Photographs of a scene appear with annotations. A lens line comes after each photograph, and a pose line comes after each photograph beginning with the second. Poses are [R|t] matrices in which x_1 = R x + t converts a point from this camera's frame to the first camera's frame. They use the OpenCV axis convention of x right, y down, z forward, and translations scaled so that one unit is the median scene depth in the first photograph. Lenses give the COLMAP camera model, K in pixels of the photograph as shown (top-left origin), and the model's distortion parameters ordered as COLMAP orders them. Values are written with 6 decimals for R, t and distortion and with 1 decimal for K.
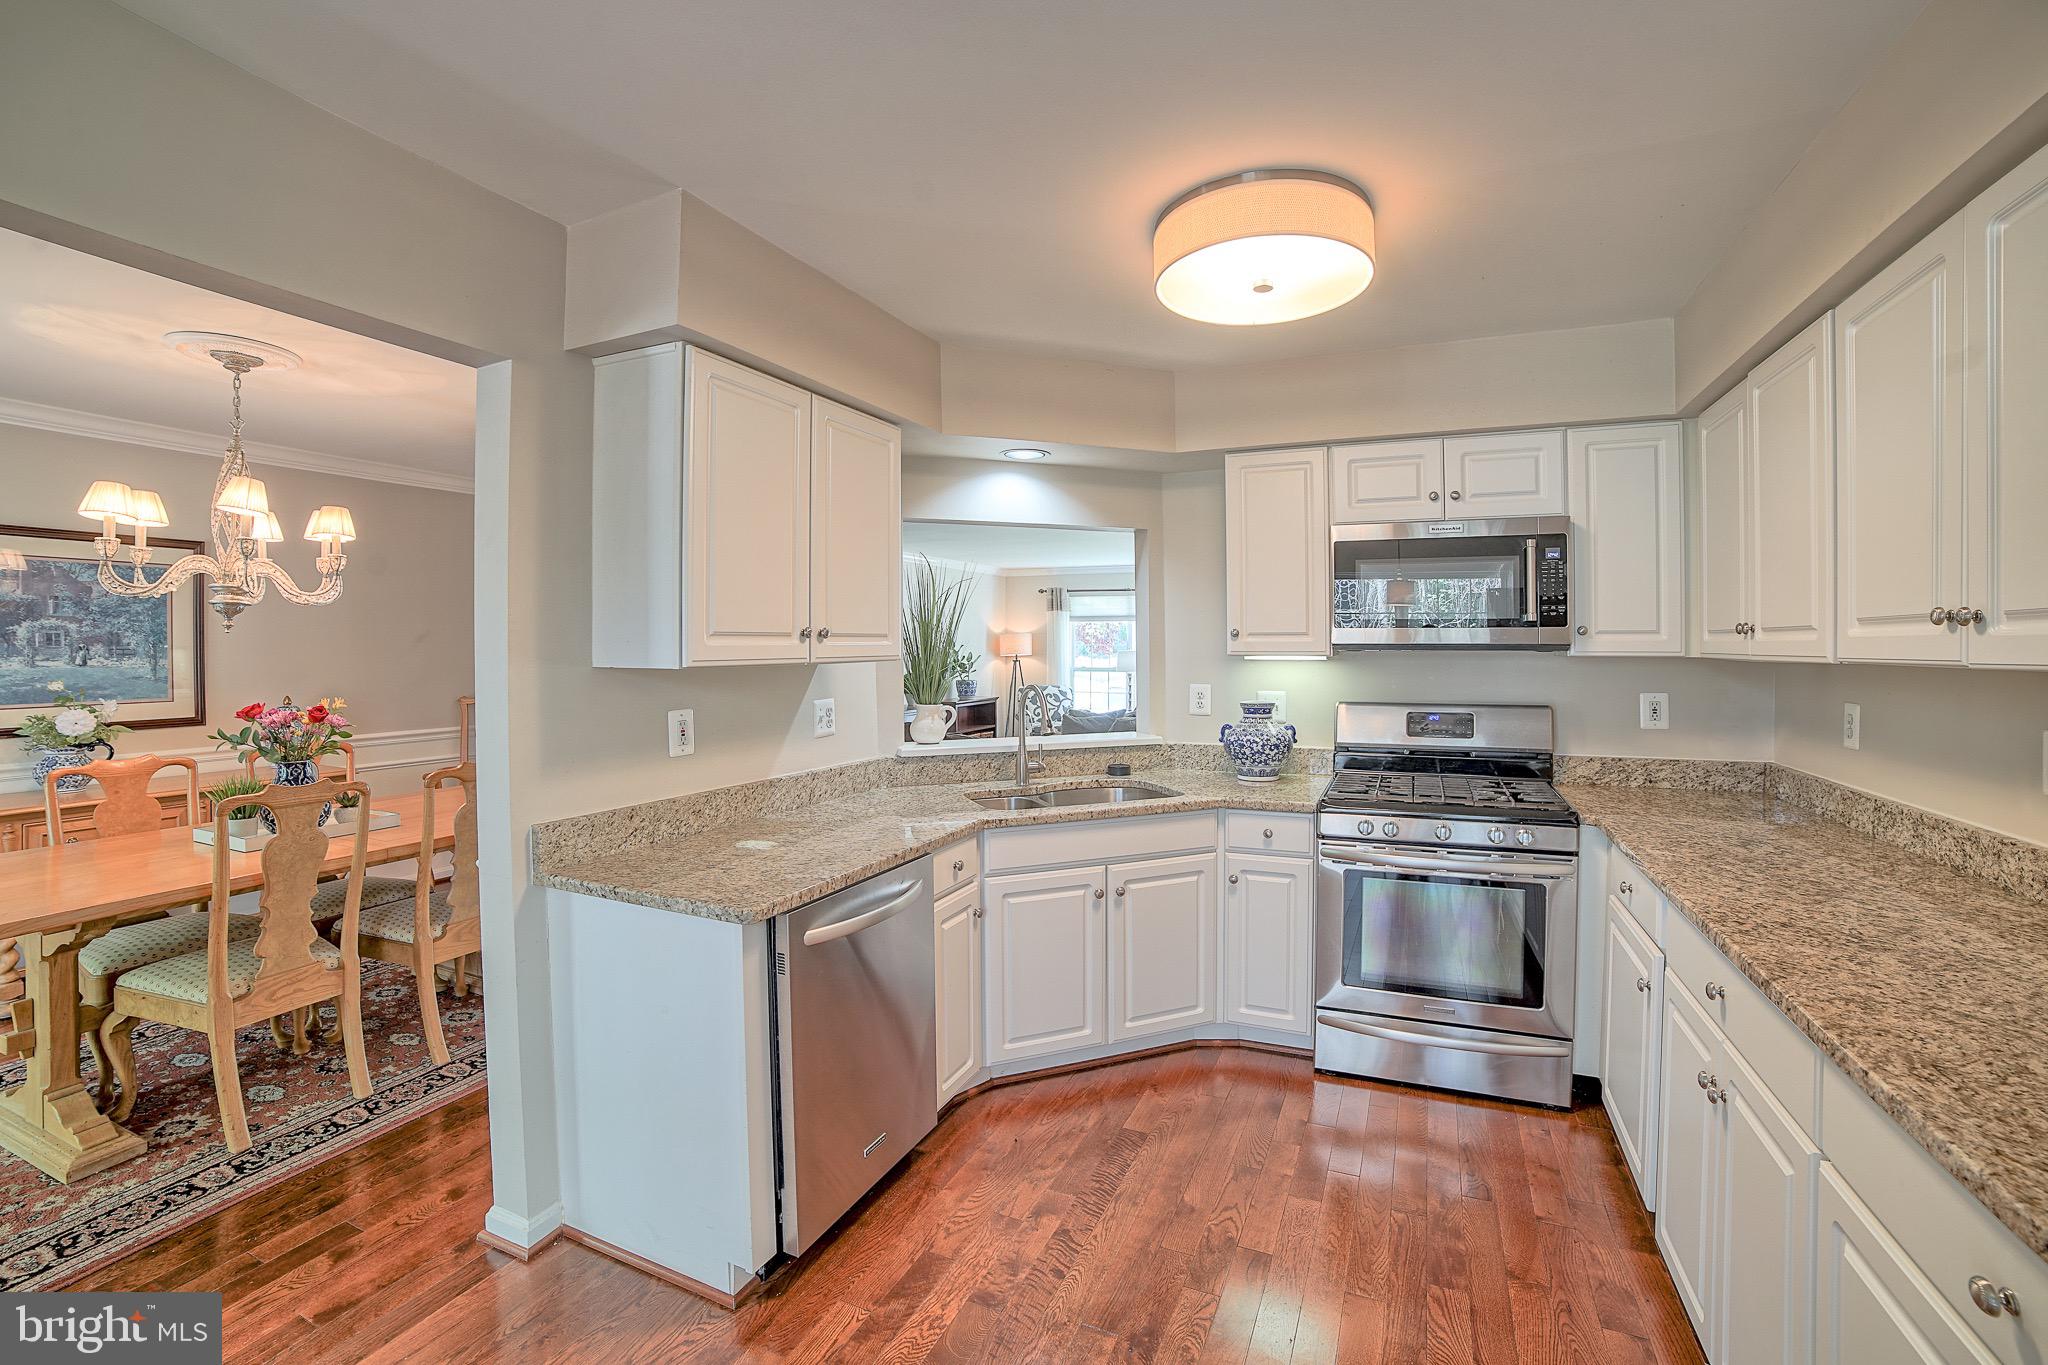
lens RADIAL K [[870.9, 0, 1024.1], [0, 870.9, 651.3], [0, 0, 1]] dist [-0.102401, 0.036053]
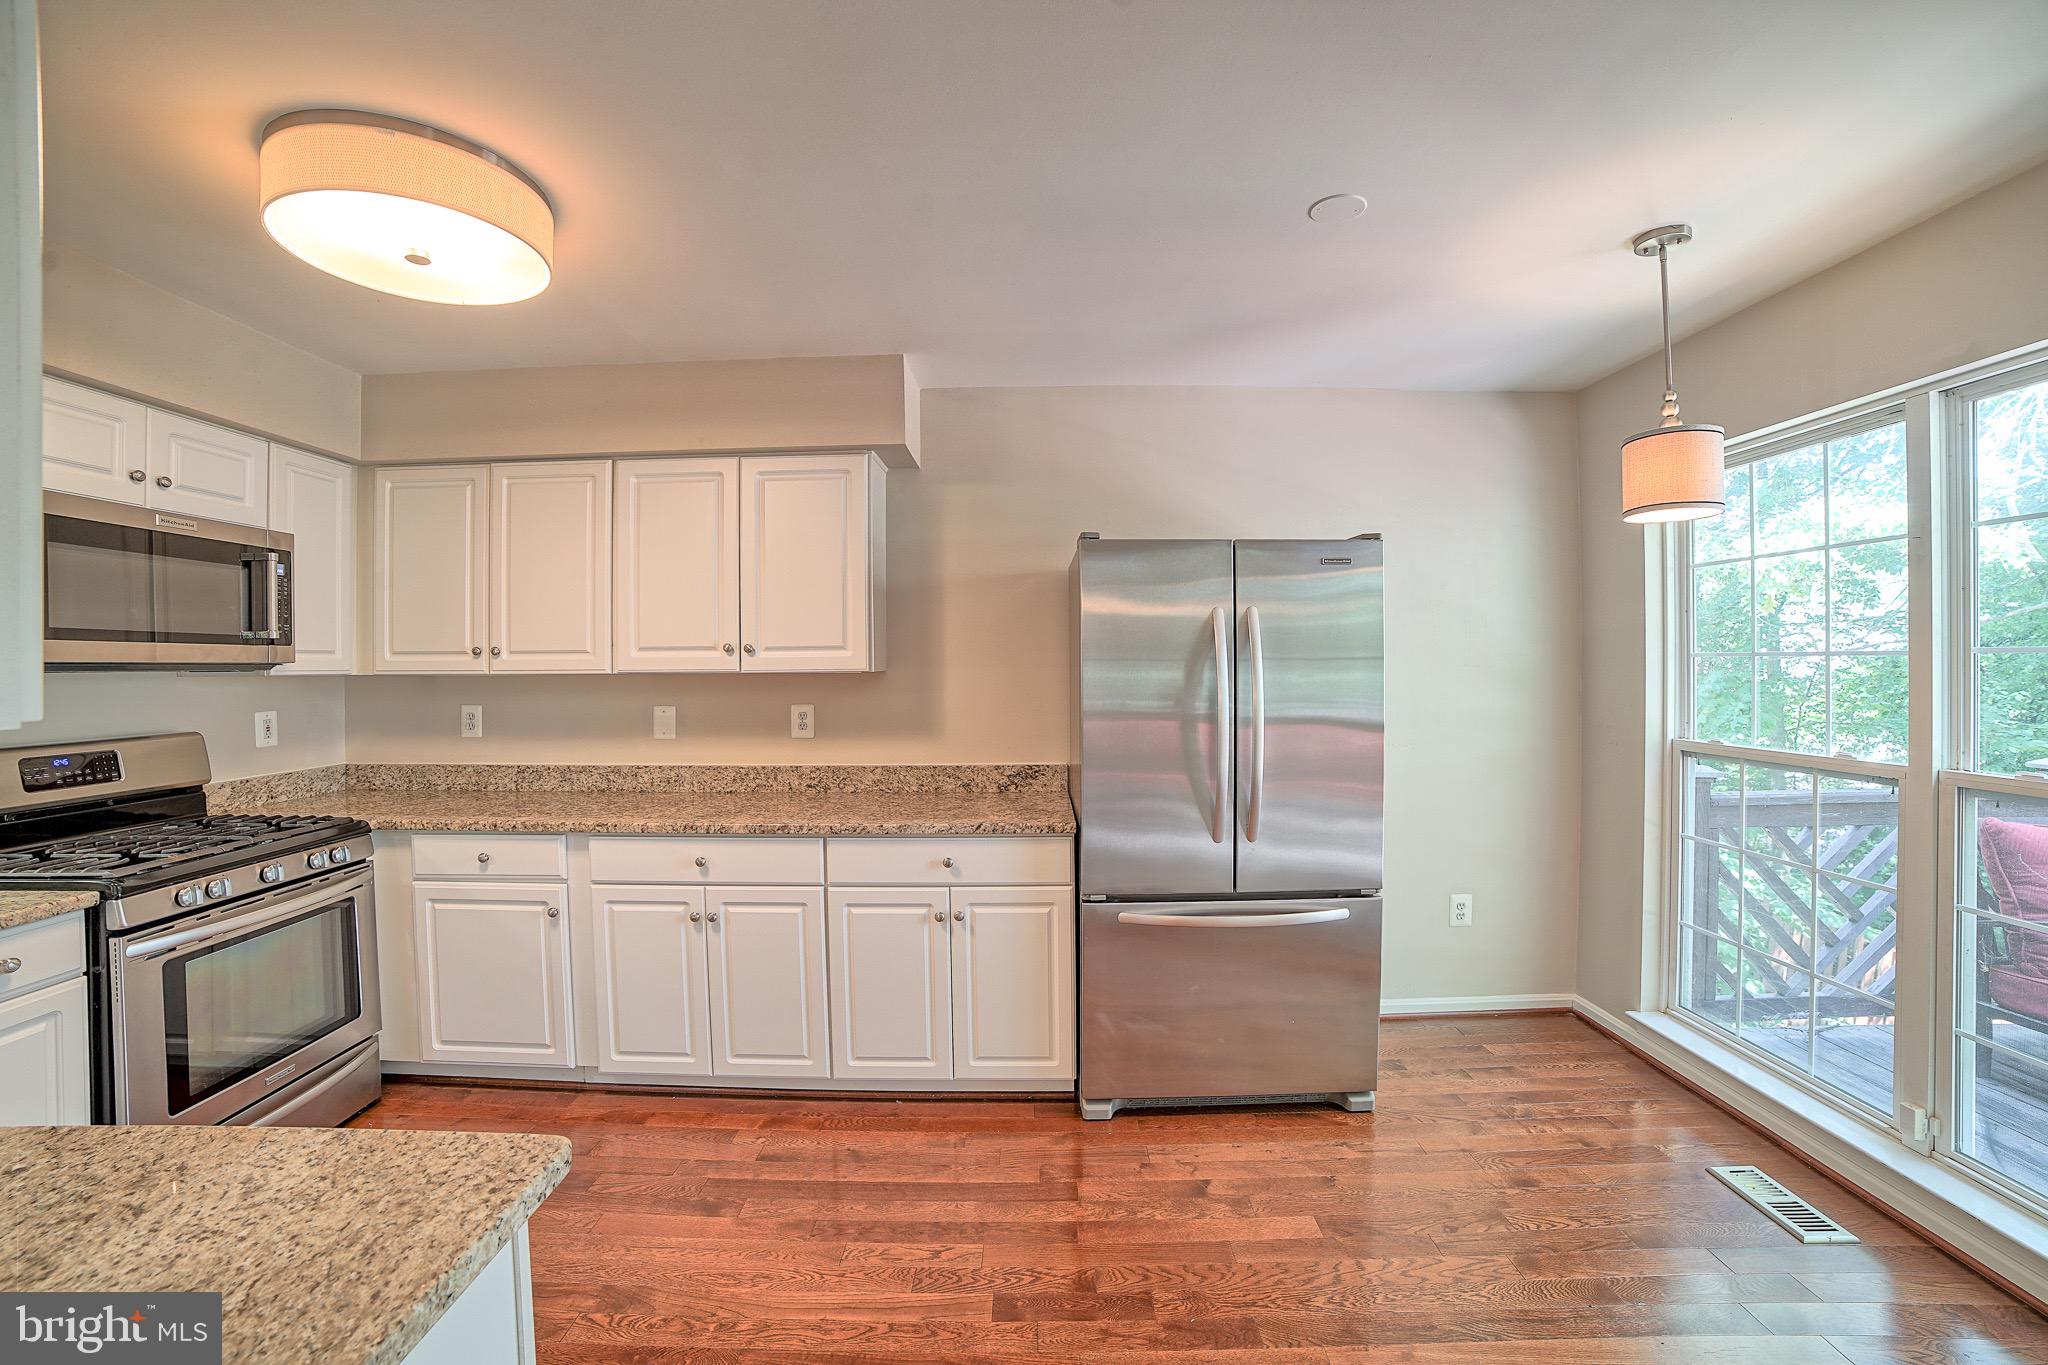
lens RADIAL K [[871.3, 0, 1011.8], [0, 871.3, 677.9], [0, 0, 1]] dist [-0.102710, 0.038148]
pose [[-0.395643, -0.012730, 0.918316, -0.556993], [0.011259, 0.999762, 0.018710, 0.000085], [-0.918335, 0.017742, -0.395406, 0.576078]]
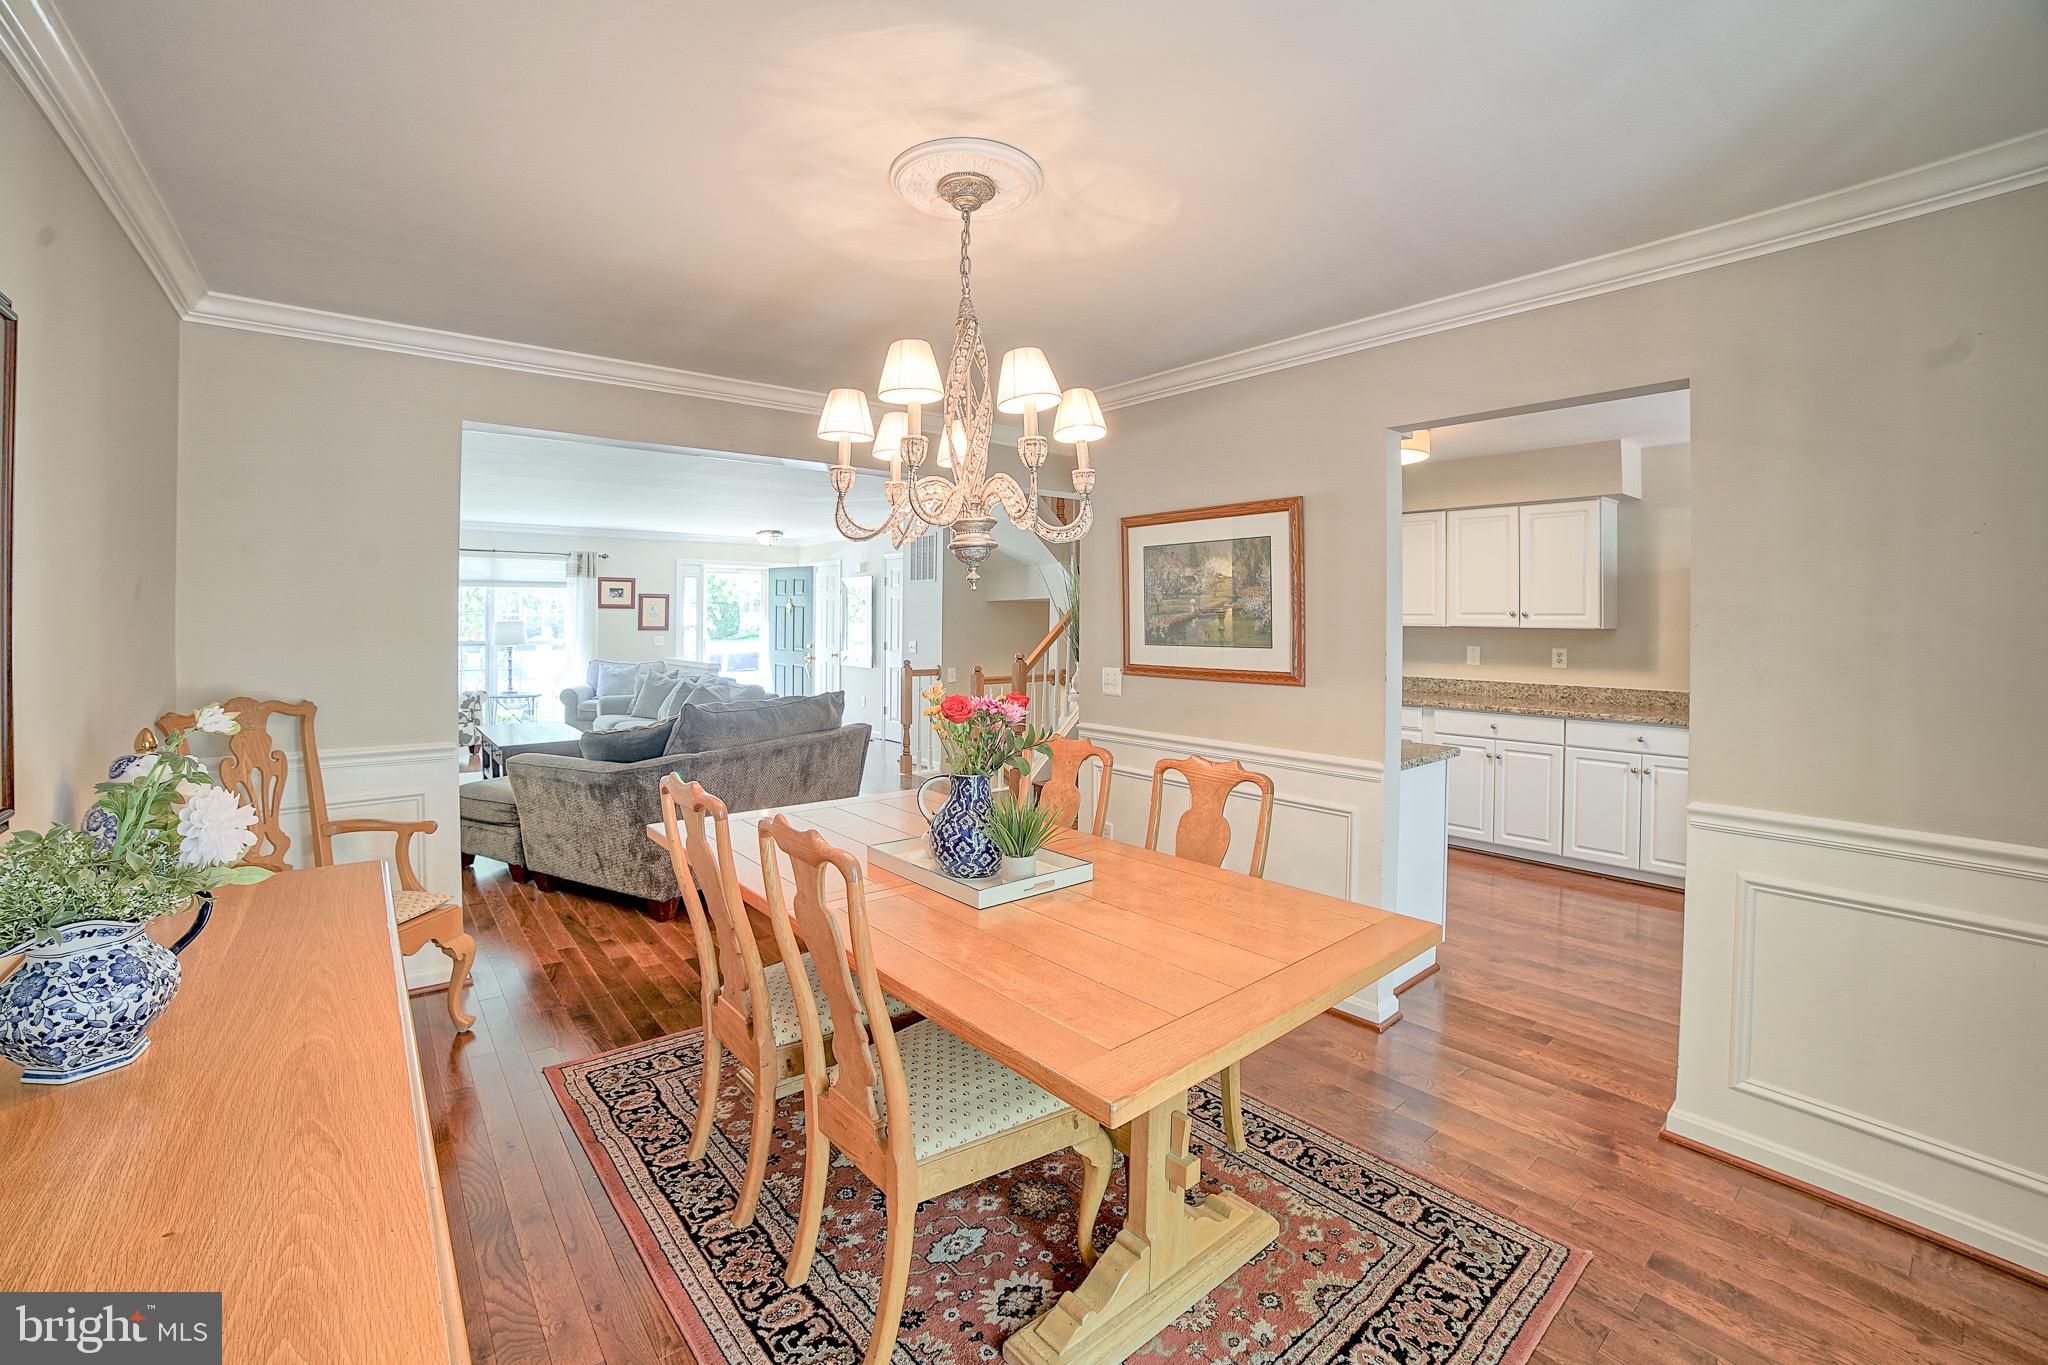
lens RADIAL K [[856.7, 0, 1012.0], [0, 856.7, 625.2], [0, 0, 1]] dist [-0.110660, 0.036003]
pose [[0.446042, -0.005146, 0.894997, -1.554277], [-0.000683, 0.999981, 0.006090, -0.005894], [-0.895012, -0.003327, 0.446031, 0.651145]]
